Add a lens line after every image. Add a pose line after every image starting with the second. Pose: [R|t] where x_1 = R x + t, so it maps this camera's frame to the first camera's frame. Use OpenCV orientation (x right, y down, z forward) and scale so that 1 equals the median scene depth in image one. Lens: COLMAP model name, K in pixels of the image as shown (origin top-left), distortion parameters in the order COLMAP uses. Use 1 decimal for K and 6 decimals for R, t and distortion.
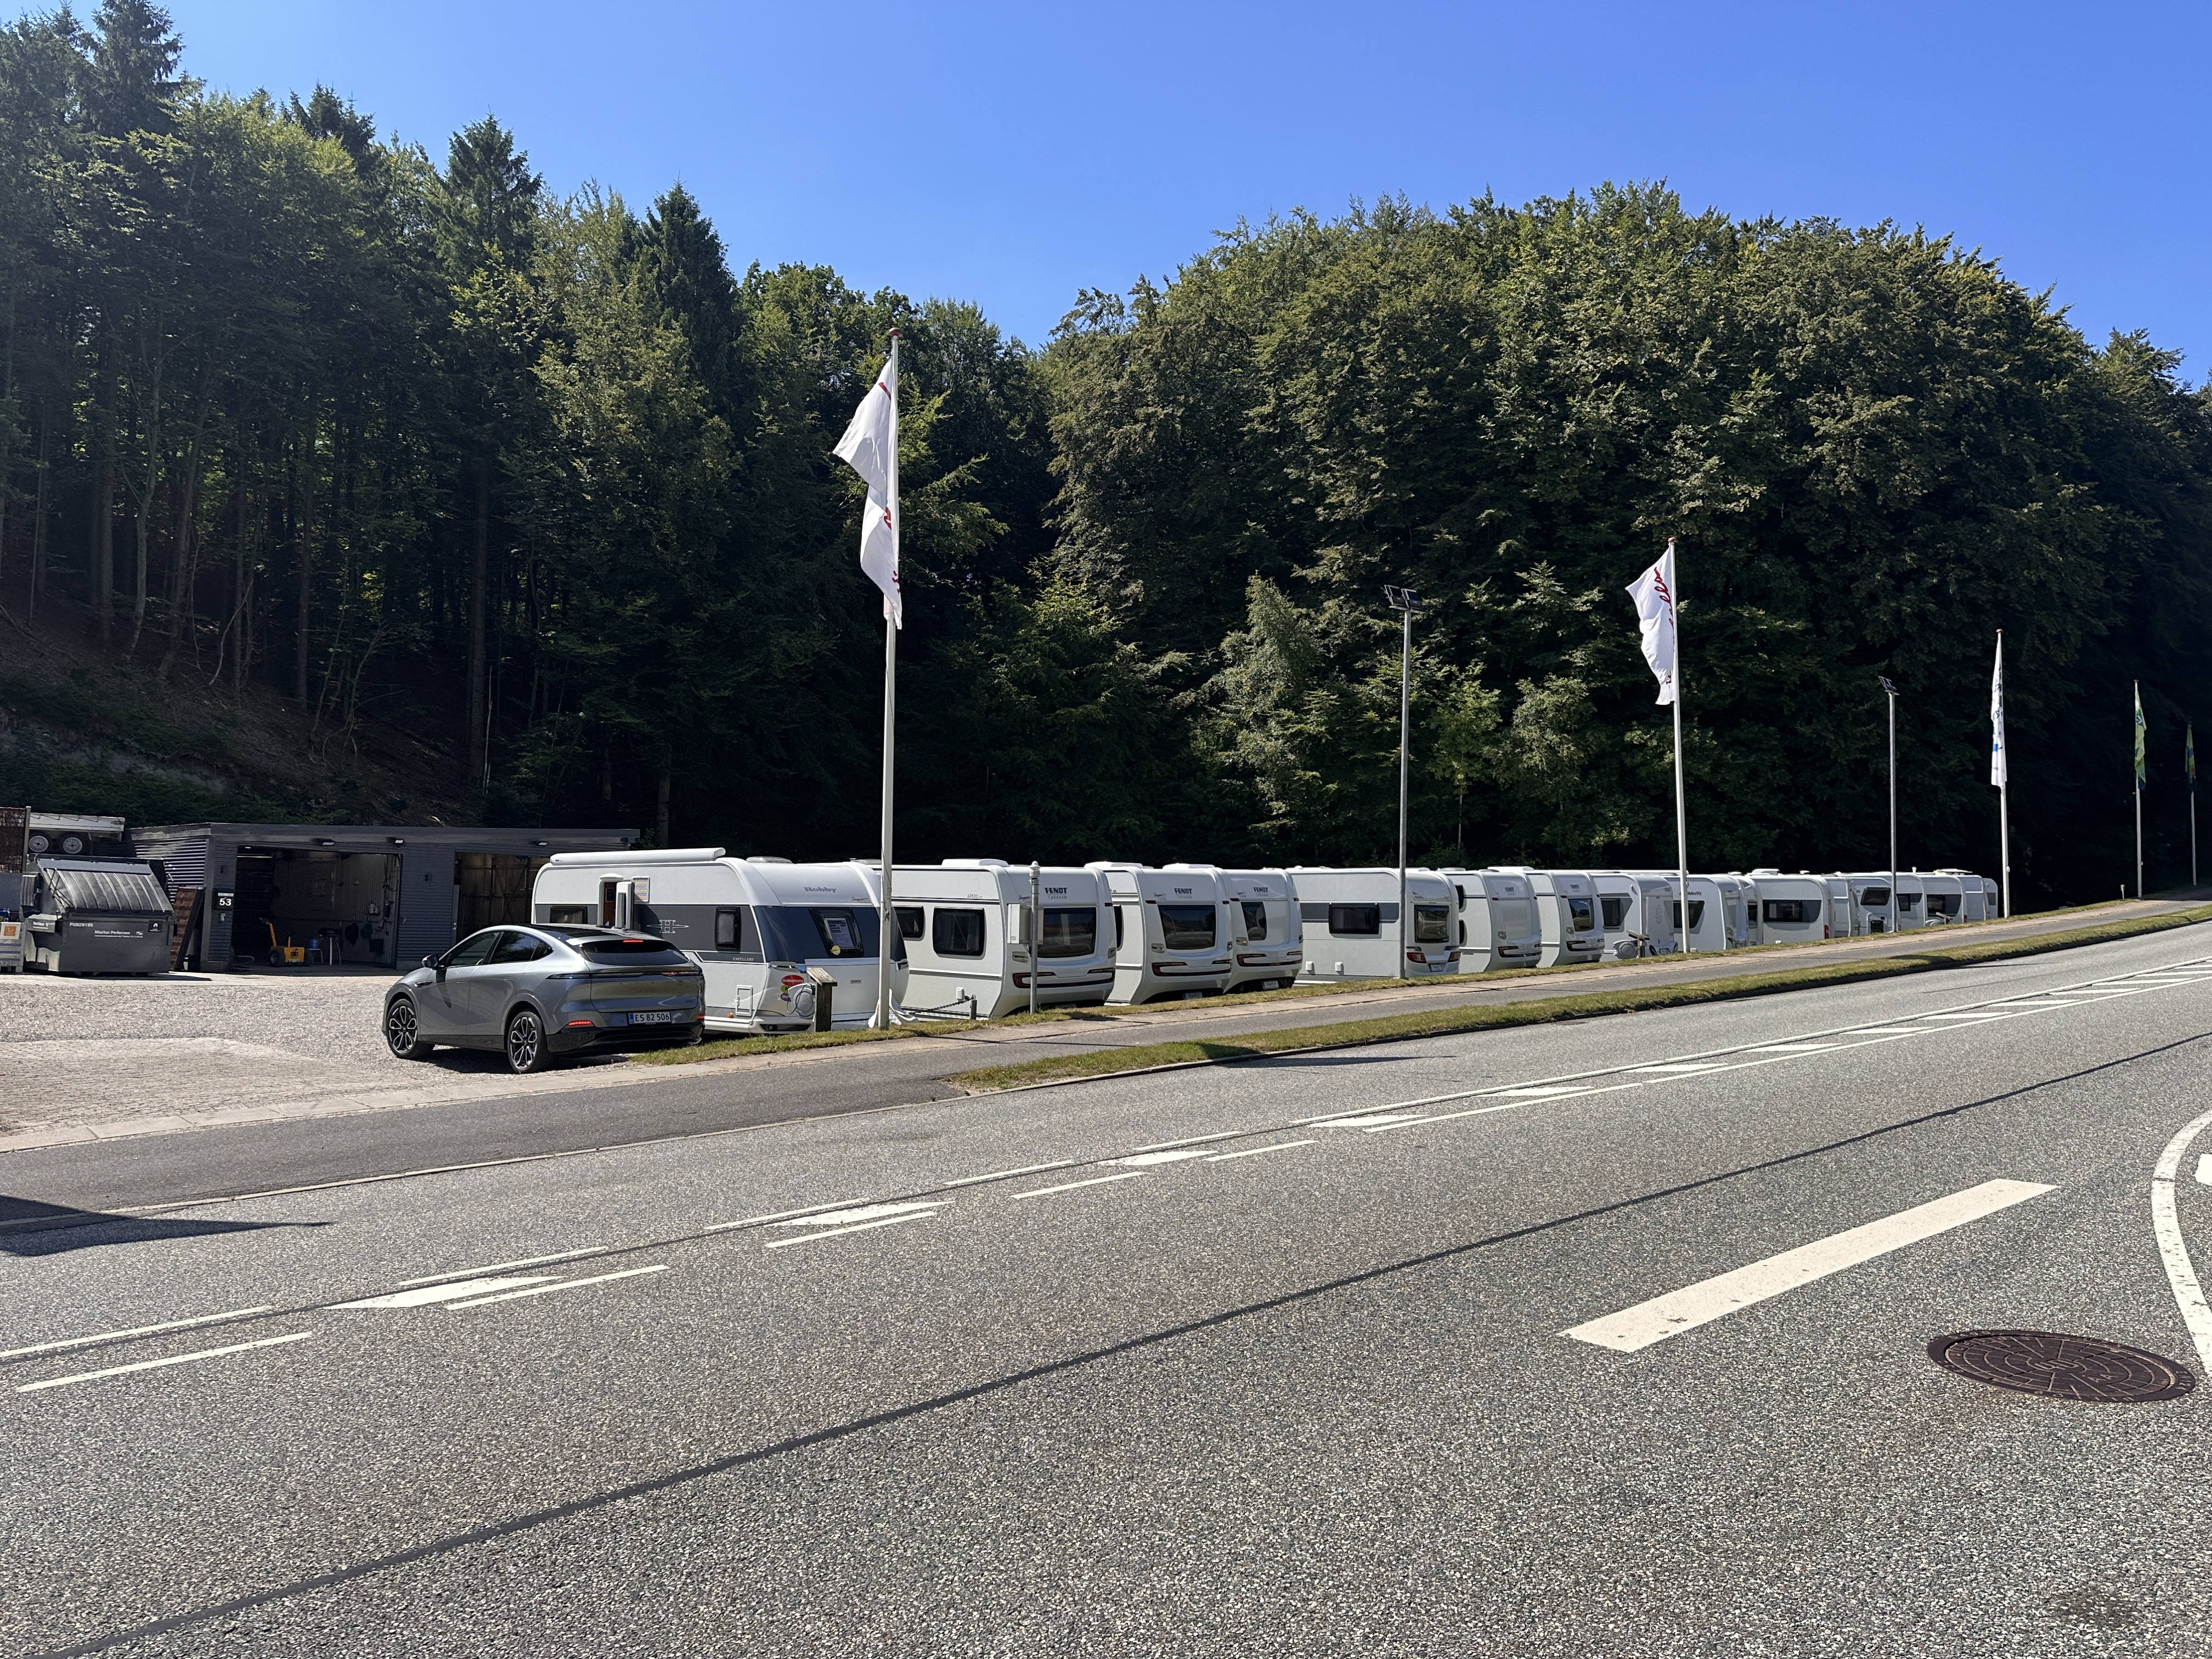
lens RADIAL K [[1529.8, 0, 1098.5], [0, 1529.8, 827.5], [0, 0, 1]] dist [0.025517, -0.027631]
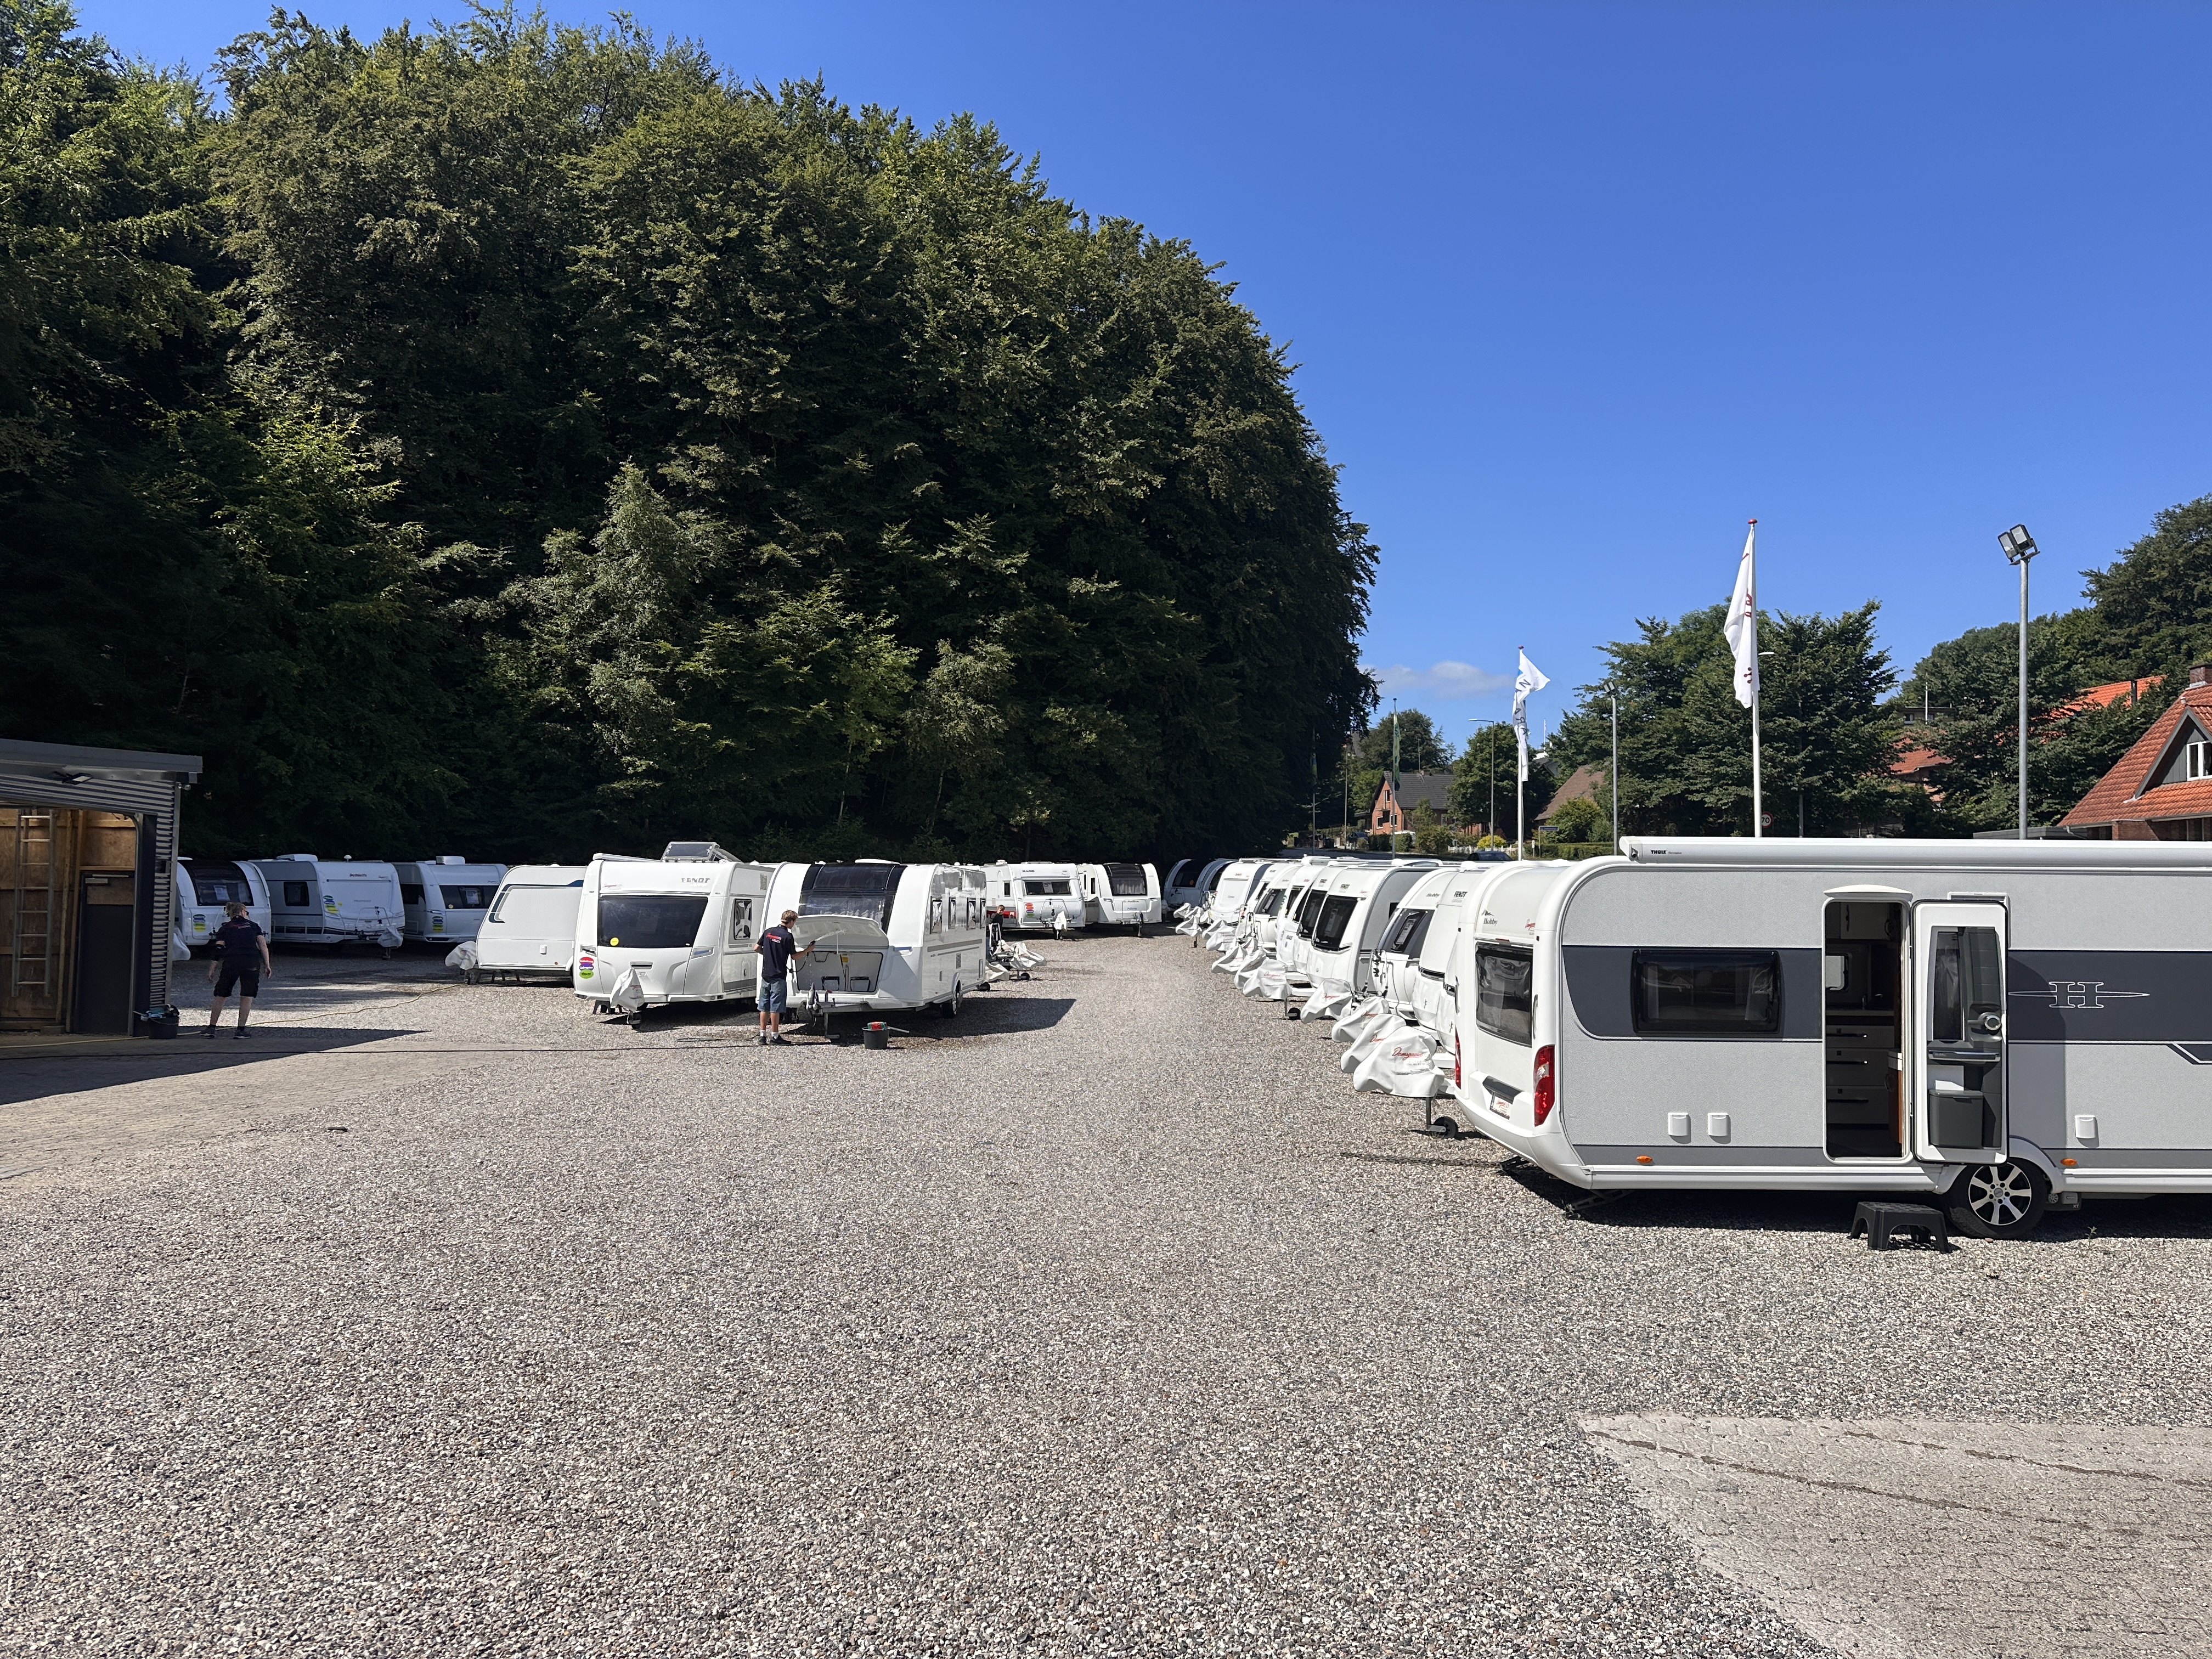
lens RADIAL K [[1529.8, 0, 1111.4], [0, 1529.8, 836.6], [0, 0, 1]] dist [0.025517, -0.027631]
pose [[0.711202, 0.024589, 0.702558, -0.269155], [-0.042998, 0.999038, 0.008561, 0.006827], [-0.701671, -0.036298, 0.711575, 0.273616]]
